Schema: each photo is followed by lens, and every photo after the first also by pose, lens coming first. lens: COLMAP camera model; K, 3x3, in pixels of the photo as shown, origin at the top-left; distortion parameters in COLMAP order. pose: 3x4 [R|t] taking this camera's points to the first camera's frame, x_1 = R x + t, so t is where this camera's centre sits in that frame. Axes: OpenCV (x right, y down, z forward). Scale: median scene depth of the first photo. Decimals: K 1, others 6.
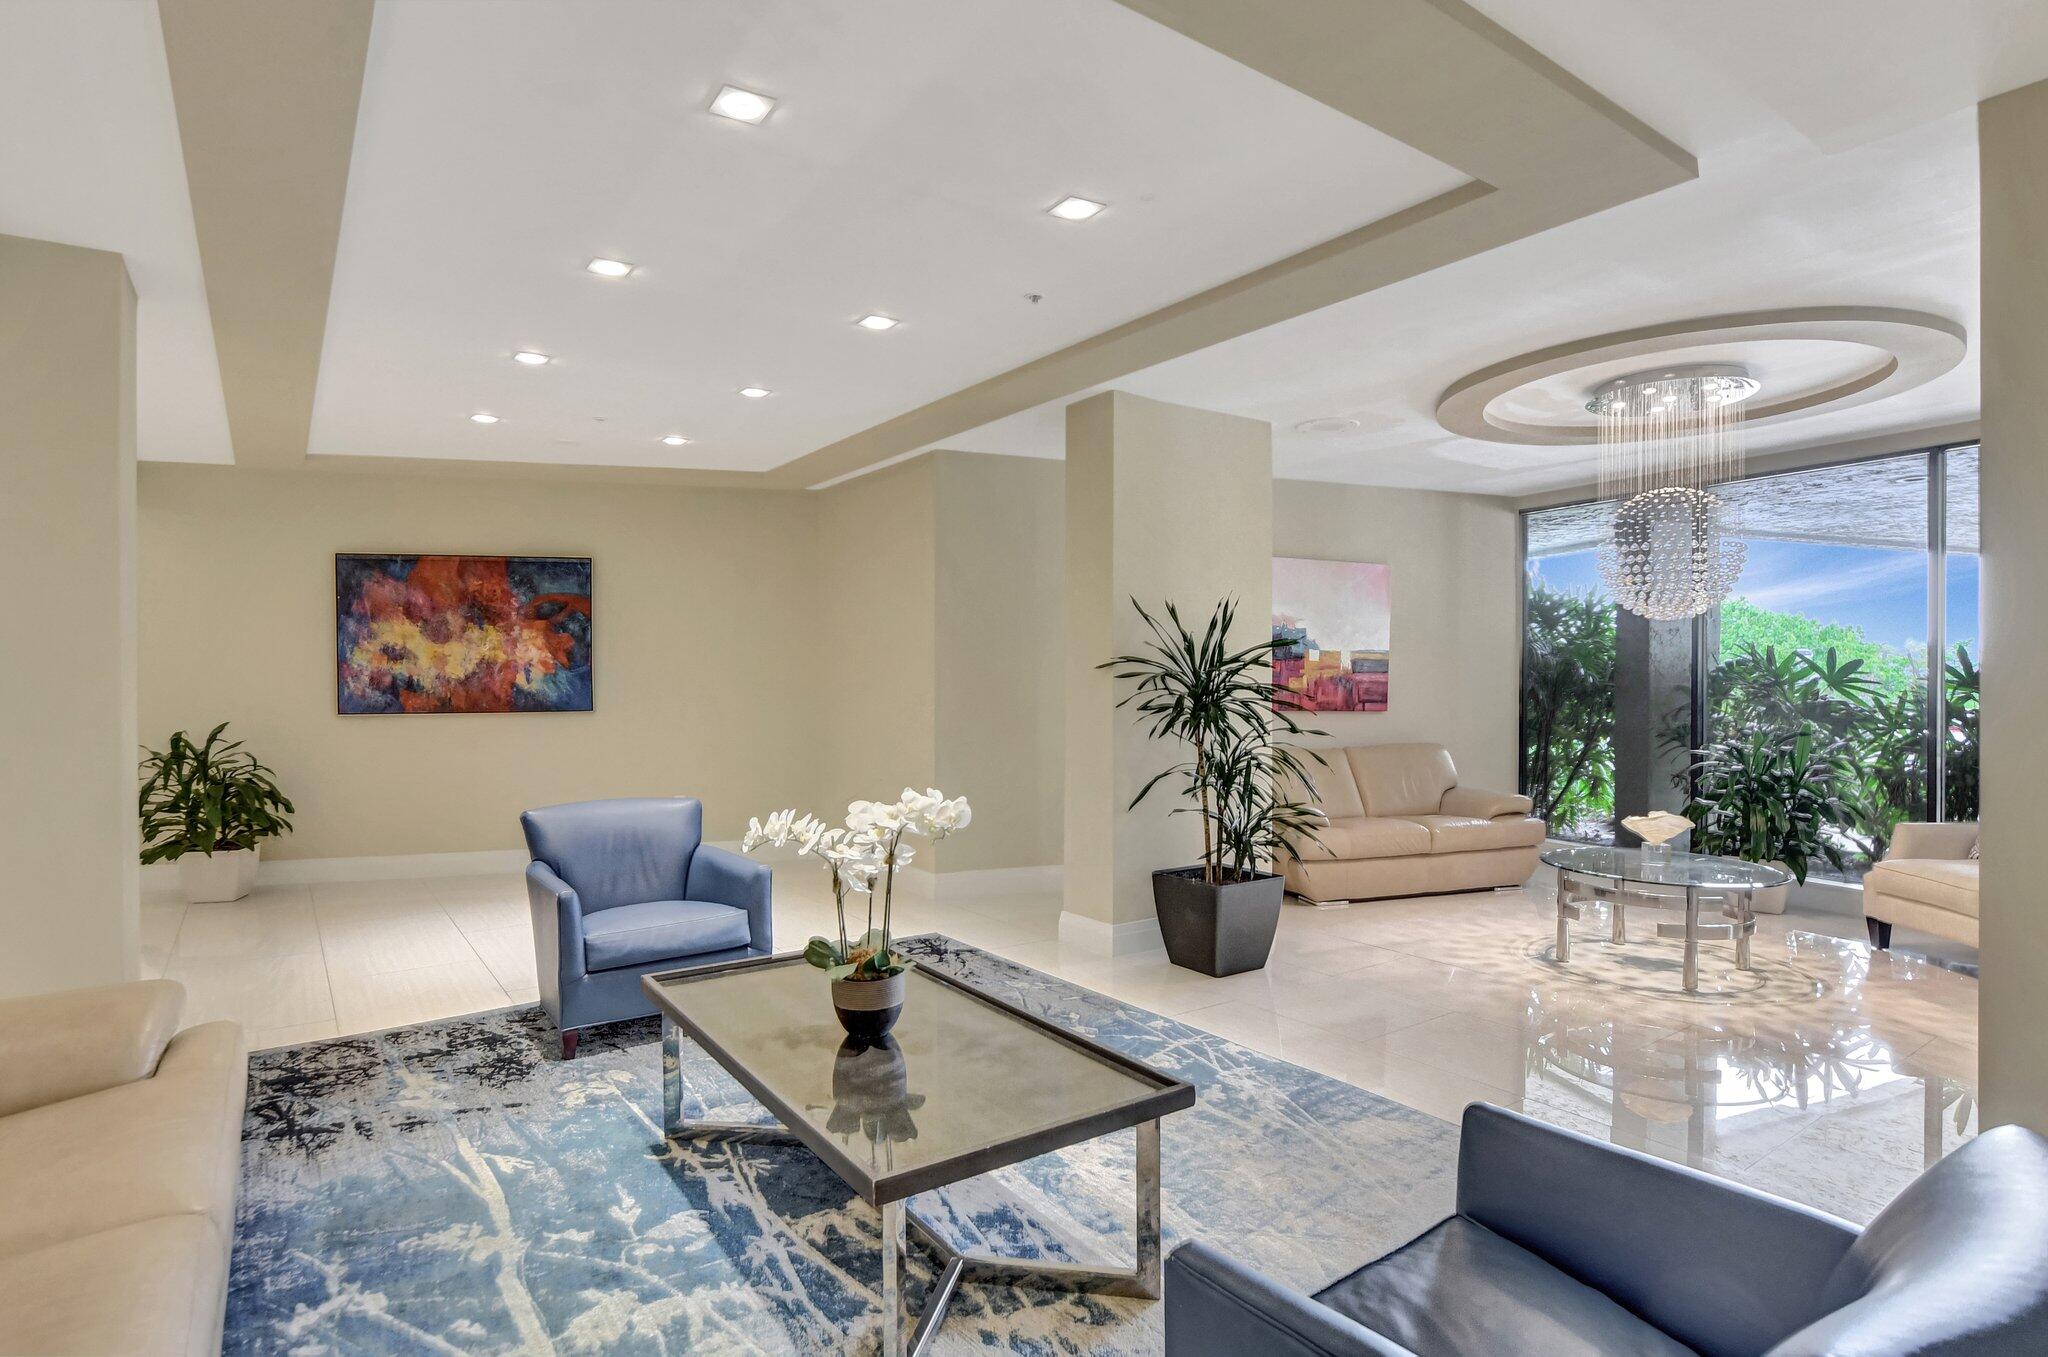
lens RADIAL K [[1049.3, 0, 1009.1], [0, 1049.3, 682.2], [0, 0, 1]] dist [-0.018936, -0.000063]
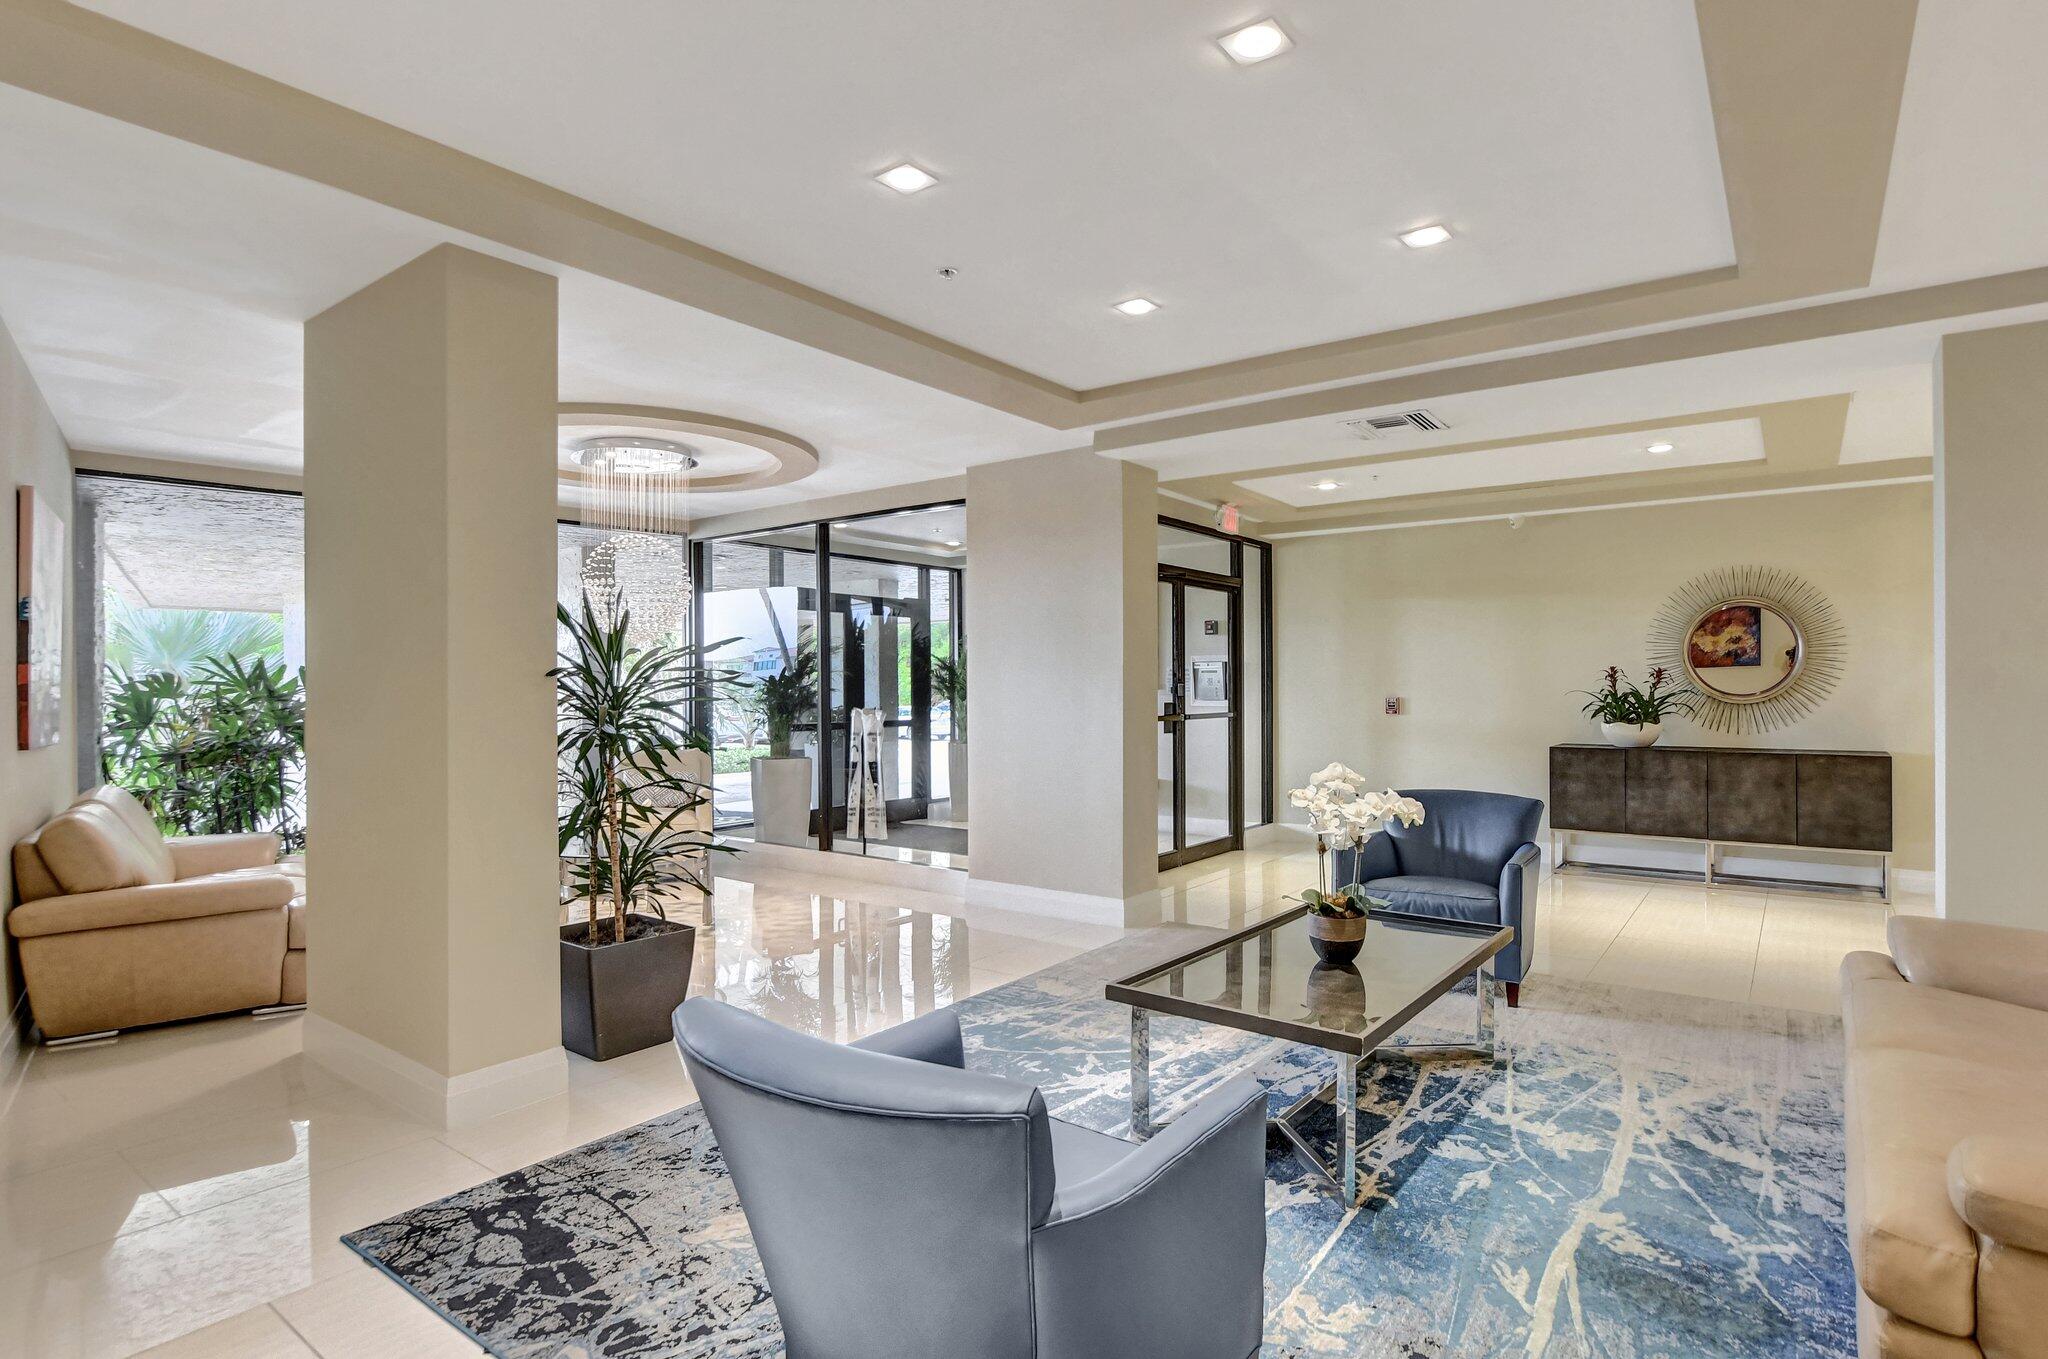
lens RADIAL K [[1049.3, 0, 1009.1], [0, 1049.3, 683.2], [0, 0, 1]] dist [-0.018936, -0.000063]
pose [[-0.298468, 0.004184, 0.954410, -1.252720], [0.007969, 0.999966, -0.001892, -0.008378], [-0.954386, 0.007041, -0.298492, 1.776593]]
